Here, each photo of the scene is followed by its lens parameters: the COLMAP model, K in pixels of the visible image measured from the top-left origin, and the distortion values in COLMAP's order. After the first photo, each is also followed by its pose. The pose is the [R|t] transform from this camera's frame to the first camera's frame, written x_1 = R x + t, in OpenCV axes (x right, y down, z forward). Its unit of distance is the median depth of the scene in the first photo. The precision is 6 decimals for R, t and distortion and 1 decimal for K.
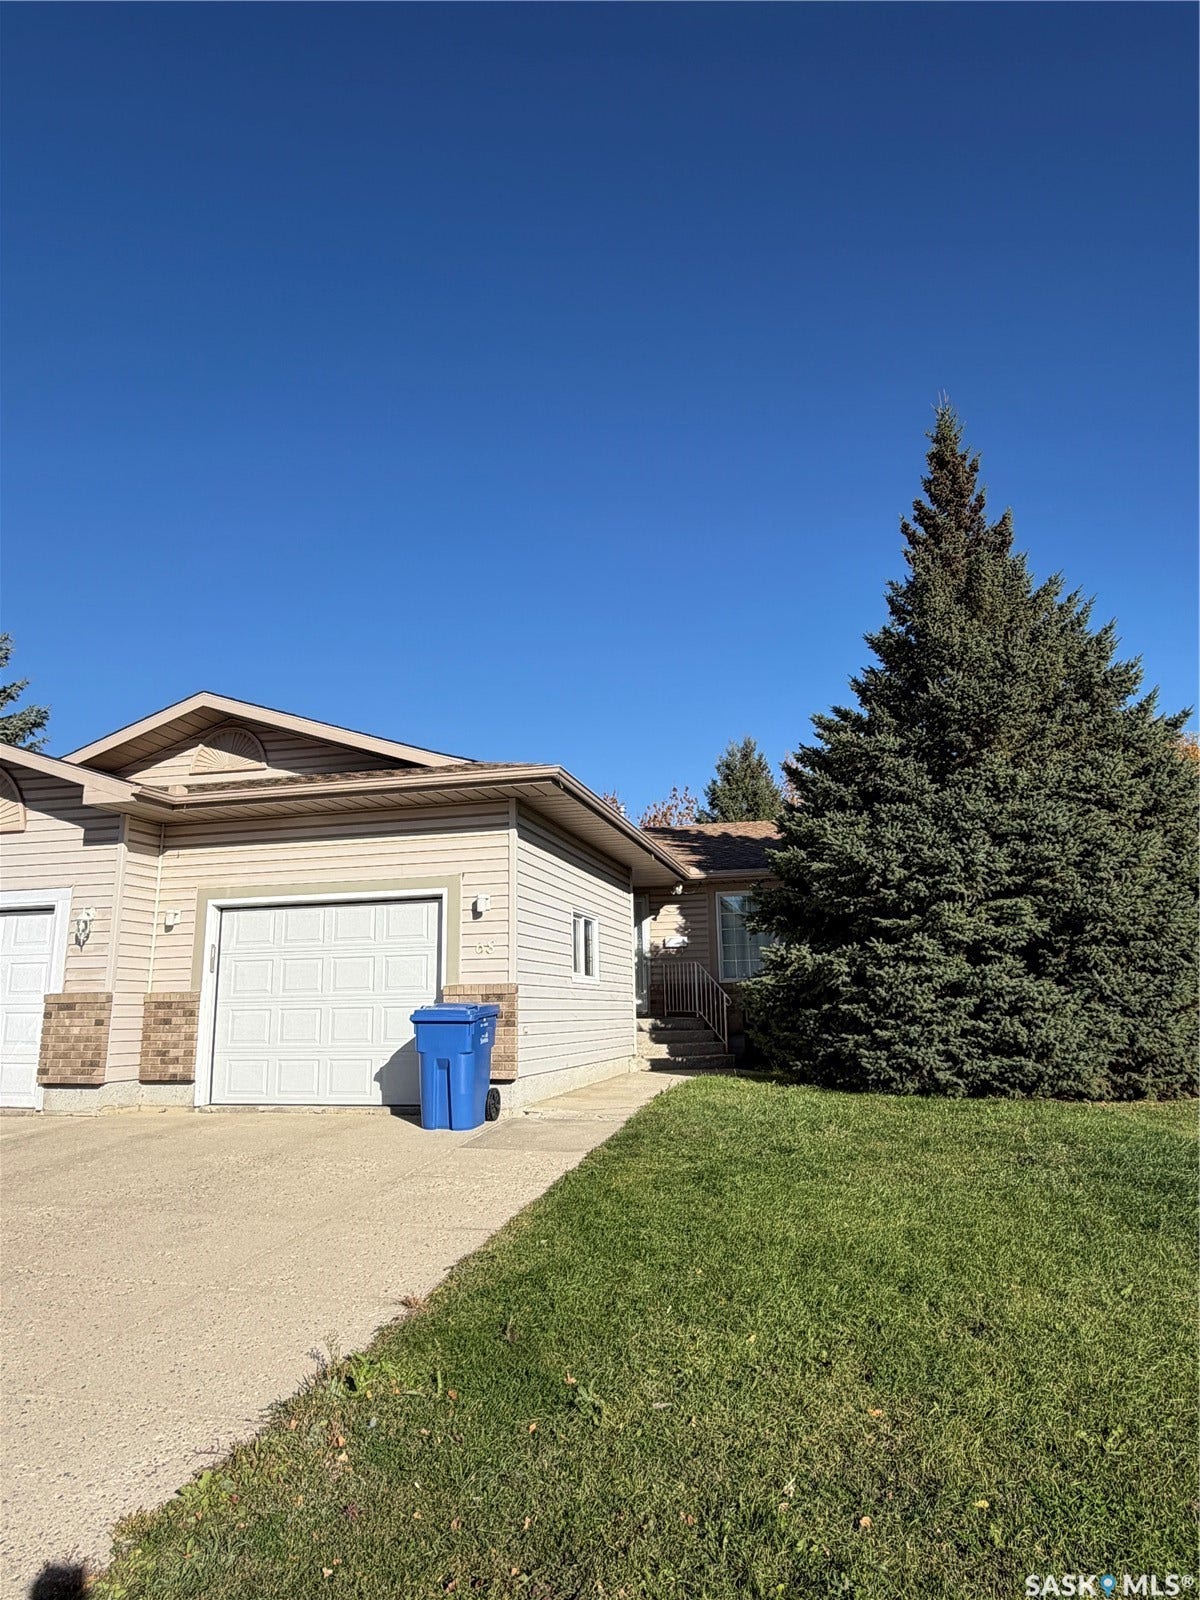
lens RADIAL K [[991.0, 0, 600.0], [0, 991.0, 800.0], [0, 0, 1]] dist [-0.009659, -0.002100]
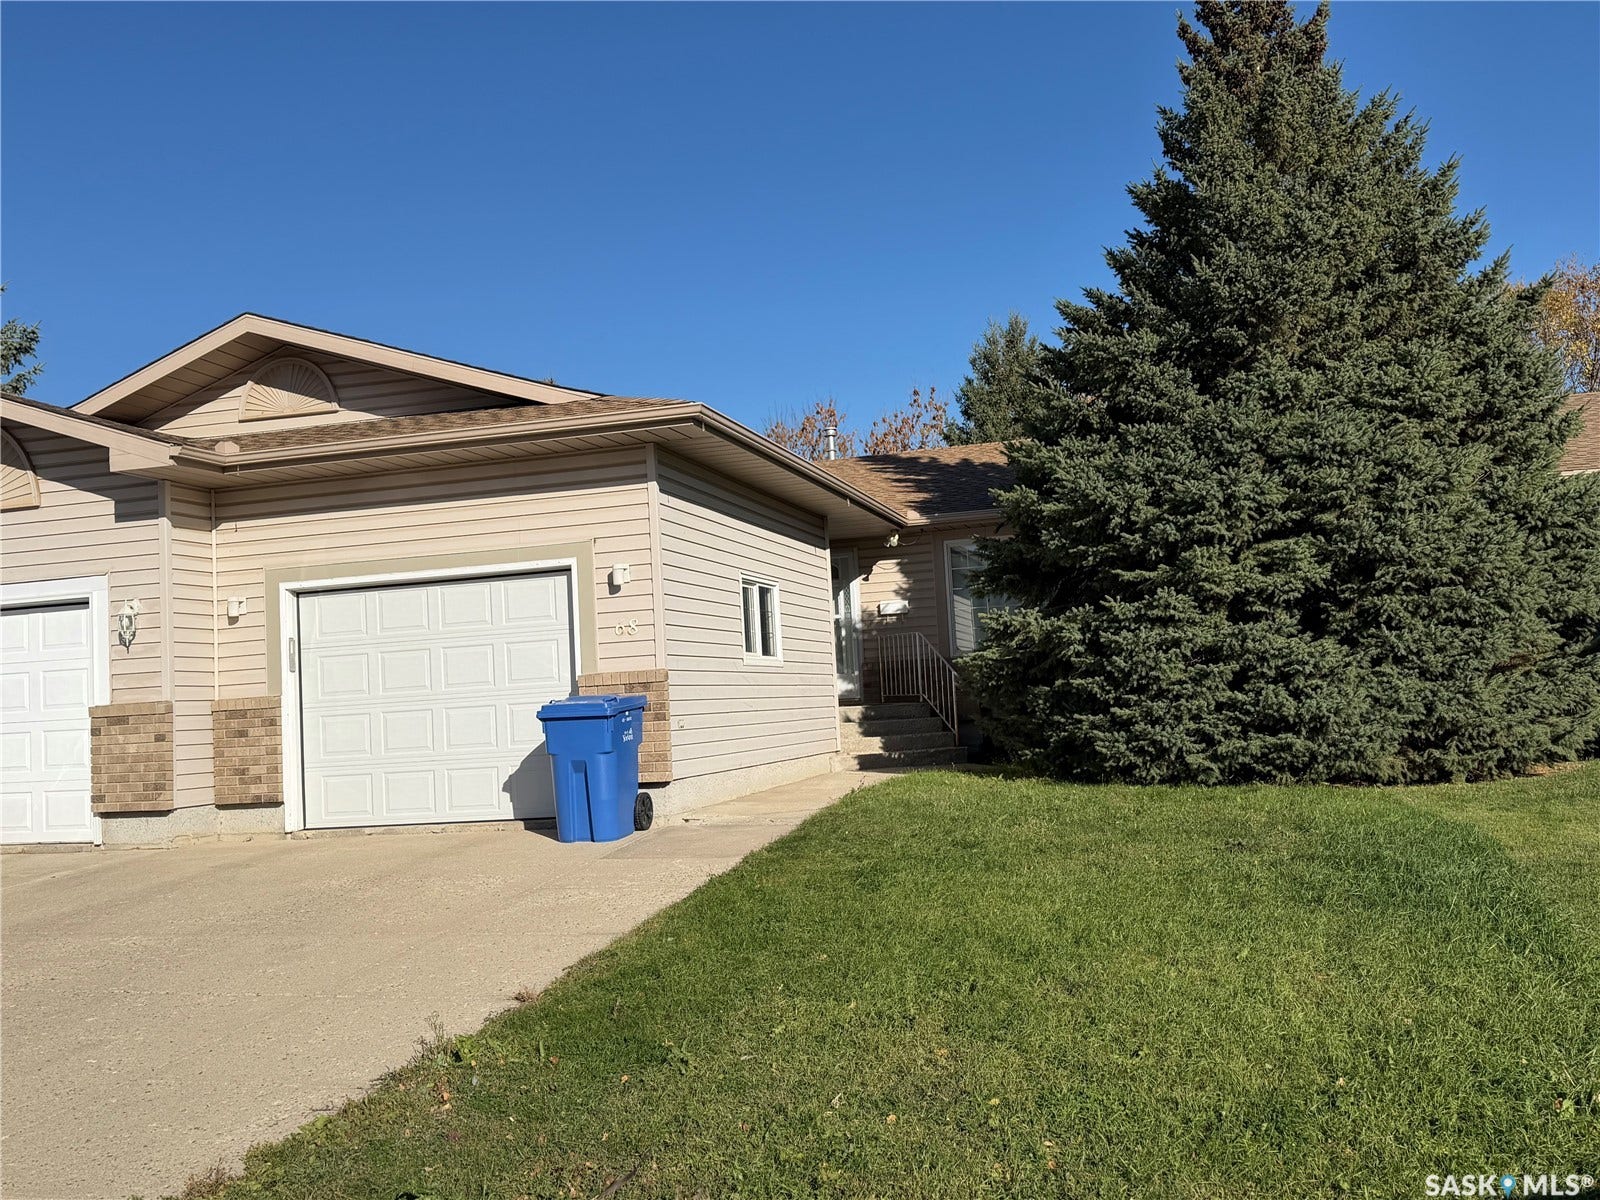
lens RADIAL K [[1408.2, 0, 815.7], [0, 1408.2, 603.1], [0, 0, 1]] dist [0.130981, -0.260179]
pose [[0.998985, -0.041101, -0.018421, 0.059679], [0.043265, 0.989376, 0.138796, -0.025208], [0.012521, -0.139452, 0.990150, -0.144829]]
